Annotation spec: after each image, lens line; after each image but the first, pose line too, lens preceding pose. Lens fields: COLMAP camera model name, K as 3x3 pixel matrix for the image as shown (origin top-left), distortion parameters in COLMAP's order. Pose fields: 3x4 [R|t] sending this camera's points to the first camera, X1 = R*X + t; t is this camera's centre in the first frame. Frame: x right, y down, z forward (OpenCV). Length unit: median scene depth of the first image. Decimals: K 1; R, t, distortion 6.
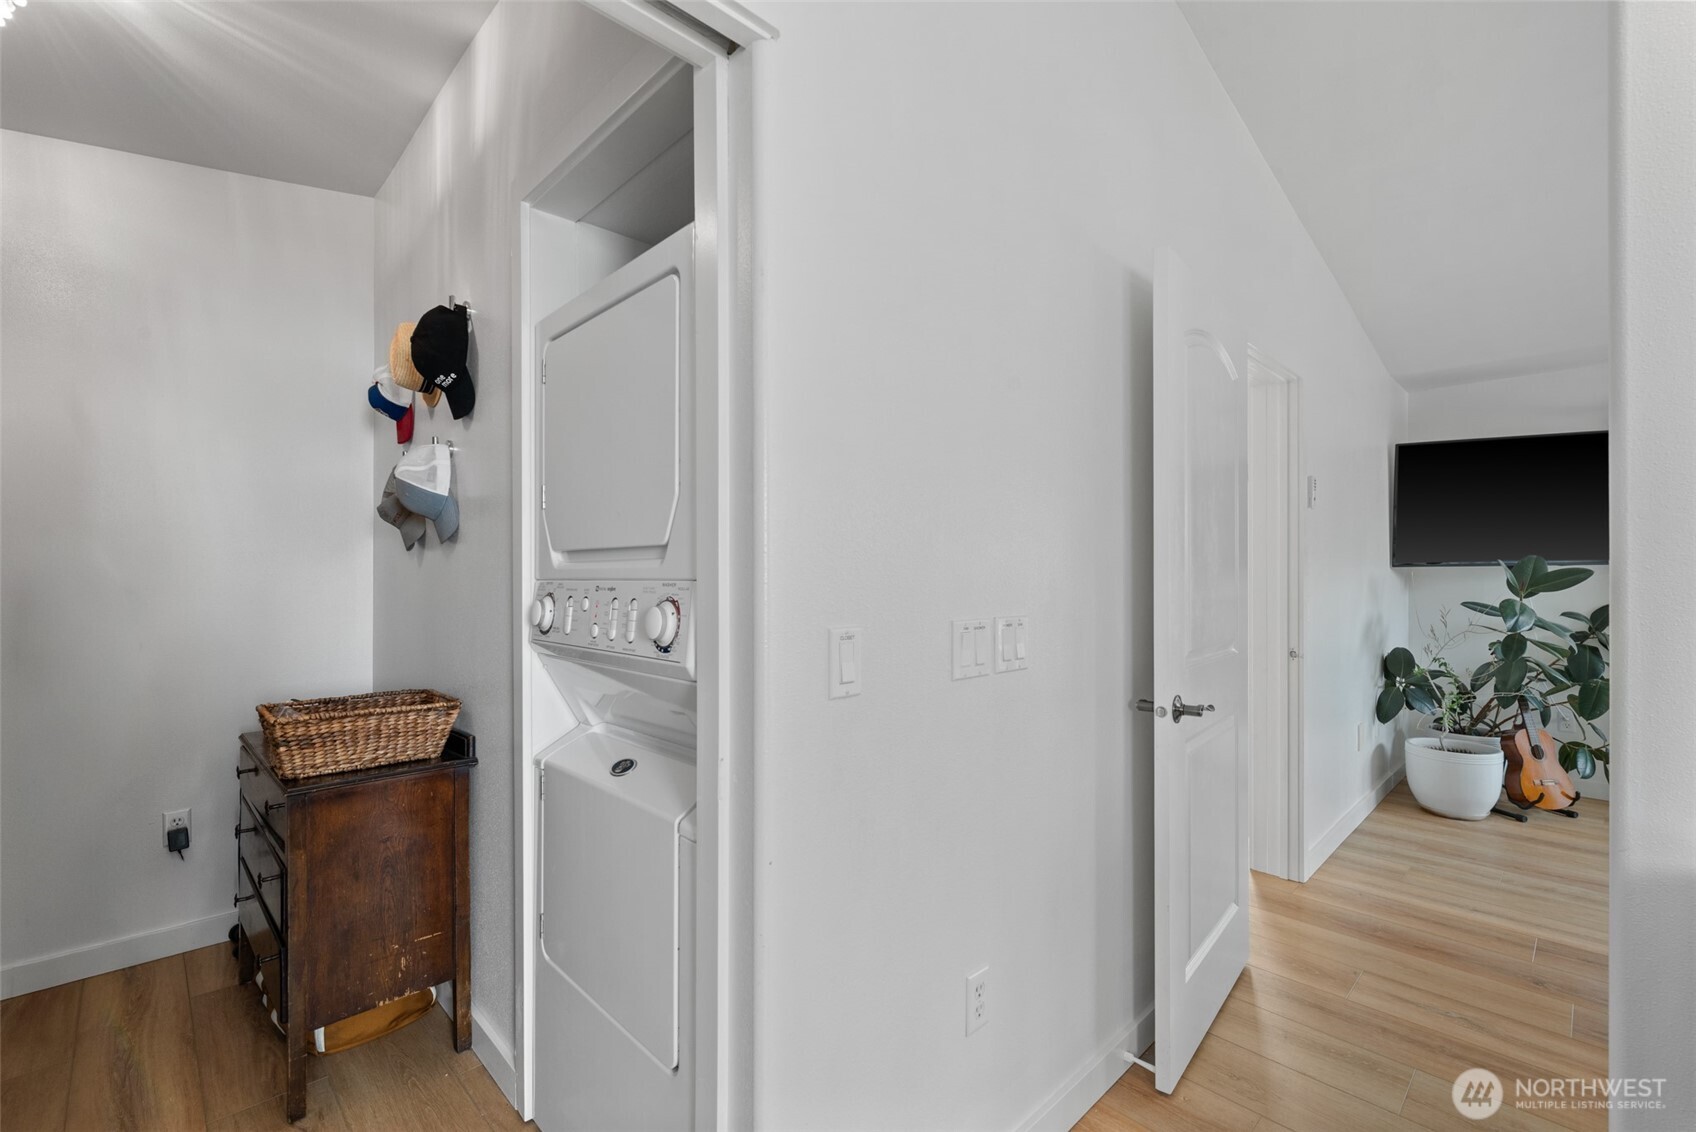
lens RADIAL K [[746.4, 0, 858.7], [0, 746.4, 584.6], [0, 0, 1]] dist [0.000017, -0.000756]
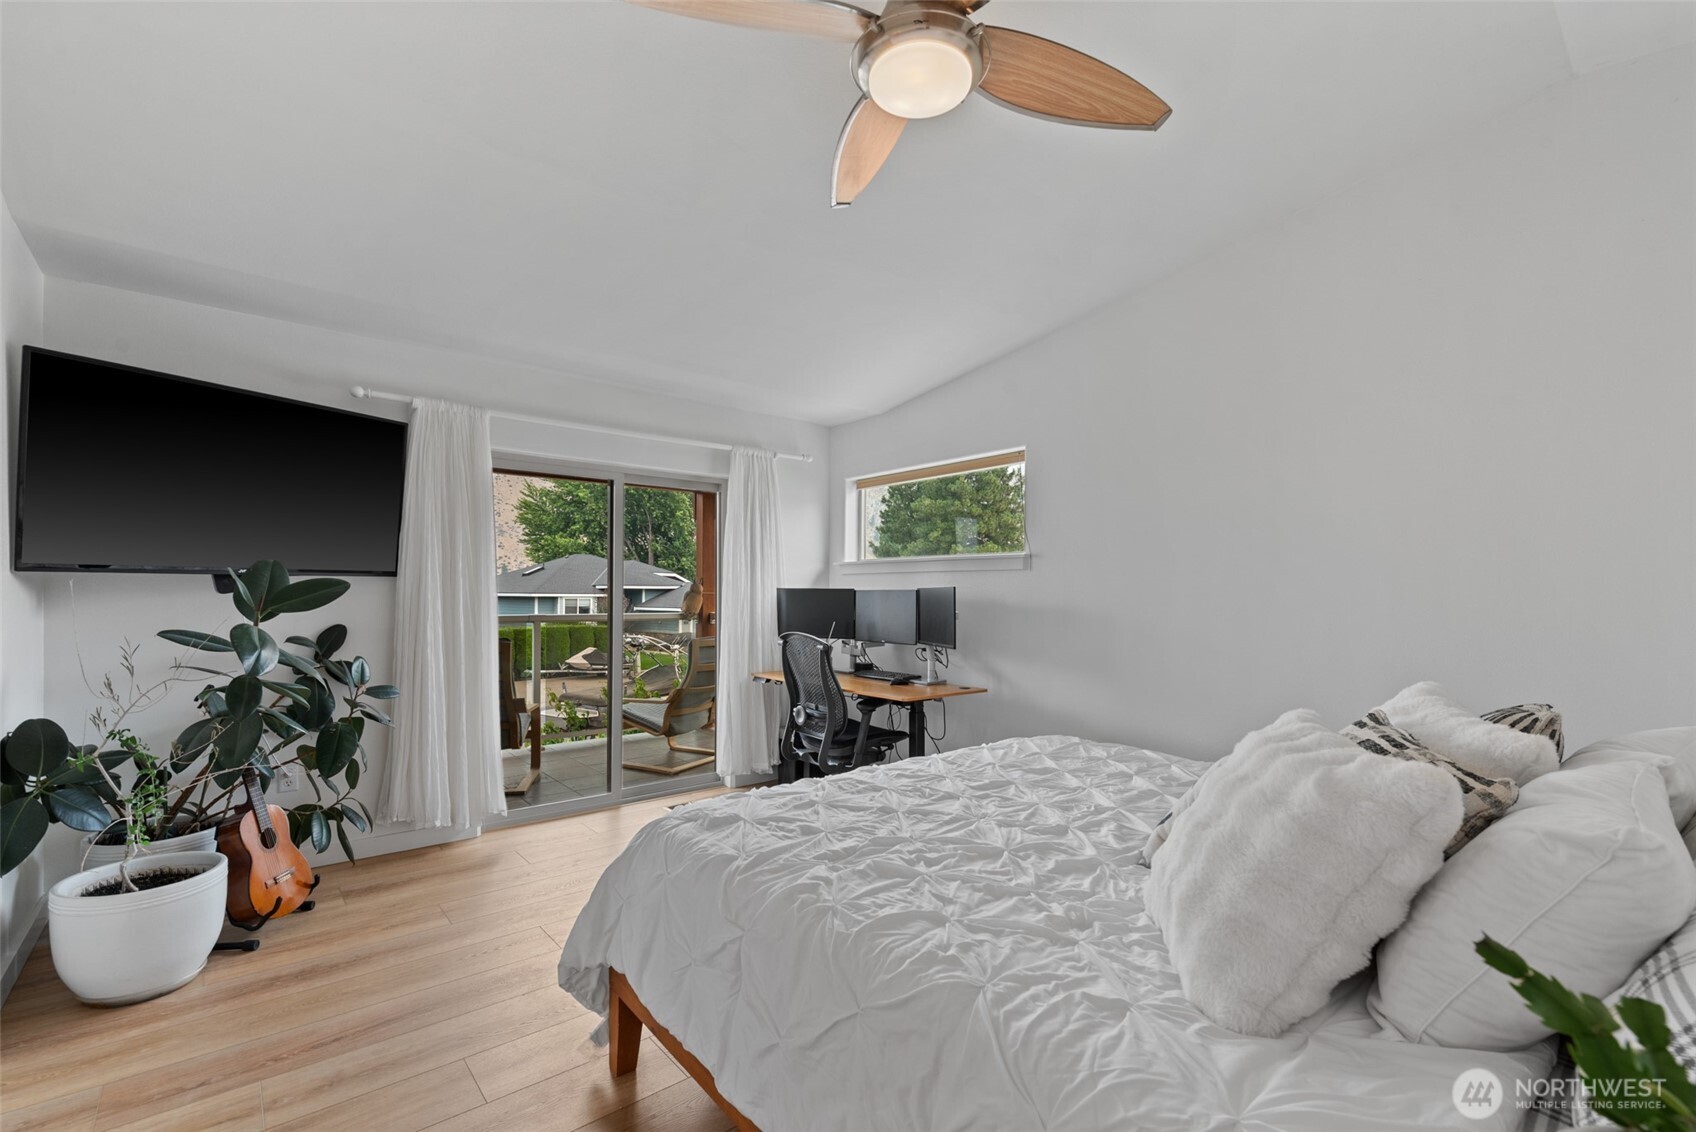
lens RADIAL K [[746.4, 0, 858.7], [0, 746.4, 584.6], [0, 0, 1]] dist [0.000017, -0.000756]
pose [[0.077696, 0.007712, 0.996947, 0.404462], [0.005500, 0.999952, -0.008164, -0.011274], [-0.996962, 0.006118, 0.077649, 0.633104]]
